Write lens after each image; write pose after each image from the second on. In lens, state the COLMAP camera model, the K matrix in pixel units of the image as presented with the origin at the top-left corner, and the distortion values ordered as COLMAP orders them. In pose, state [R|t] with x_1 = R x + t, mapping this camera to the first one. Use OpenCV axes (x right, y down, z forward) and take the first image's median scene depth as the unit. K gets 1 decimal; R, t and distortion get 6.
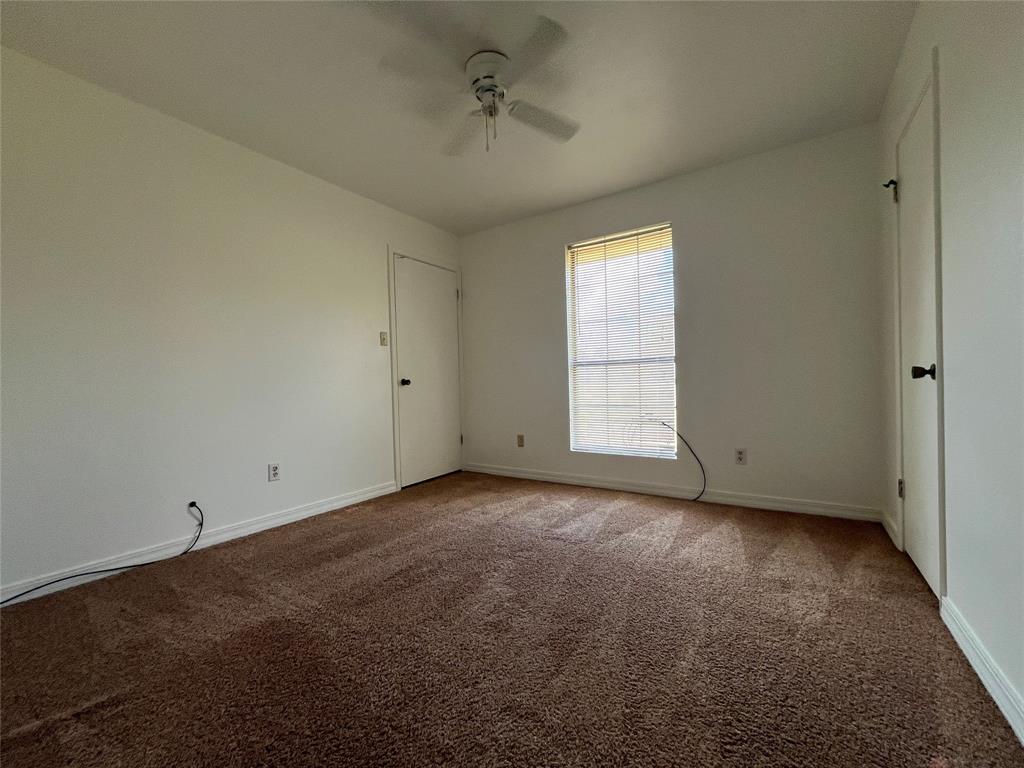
lens RADIAL K [[413.4, 0, 509.8], [0, 413.4, 382.5], [0, 0, 1]] dist [-0.008578, 0.002689]
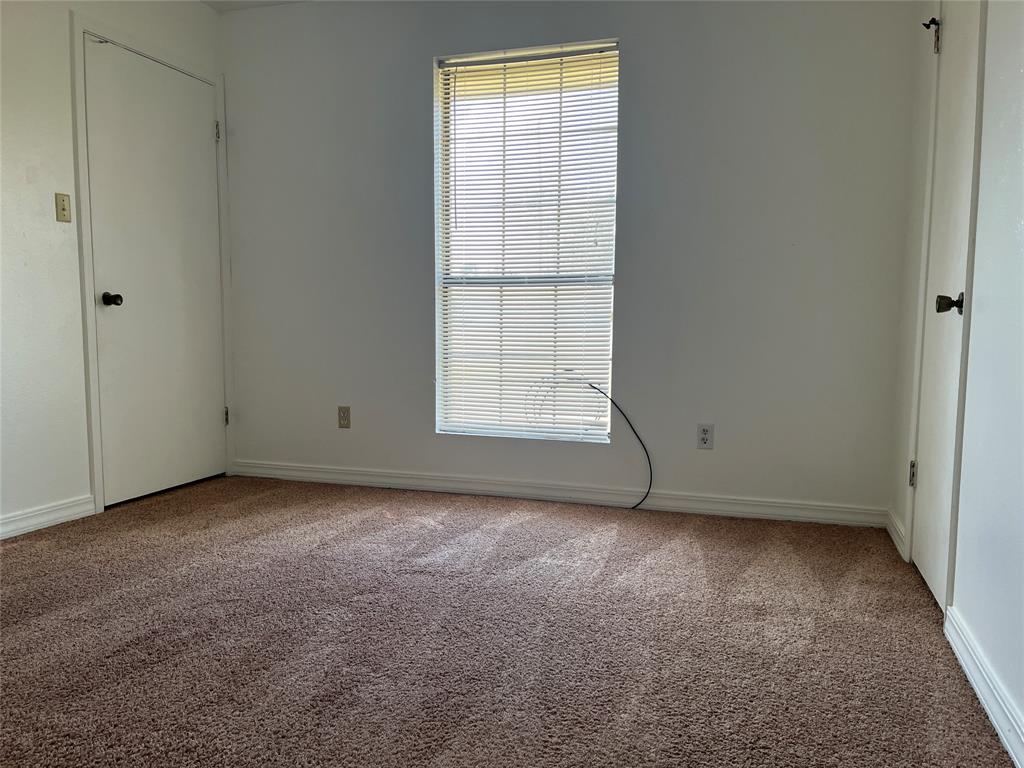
lens RADIAL K [[774.7, 0, 513.0], [0, 774.7, 389.7], [0, 0, 1]] dist [0.057415, -0.066235]
pose [[0.962972, 0.010331, 0.269404, -0.066108], [-0.032208, 0.996518, 0.076909, 0.033551], [-0.267671, -0.082738, 0.959951, -0.087353]]
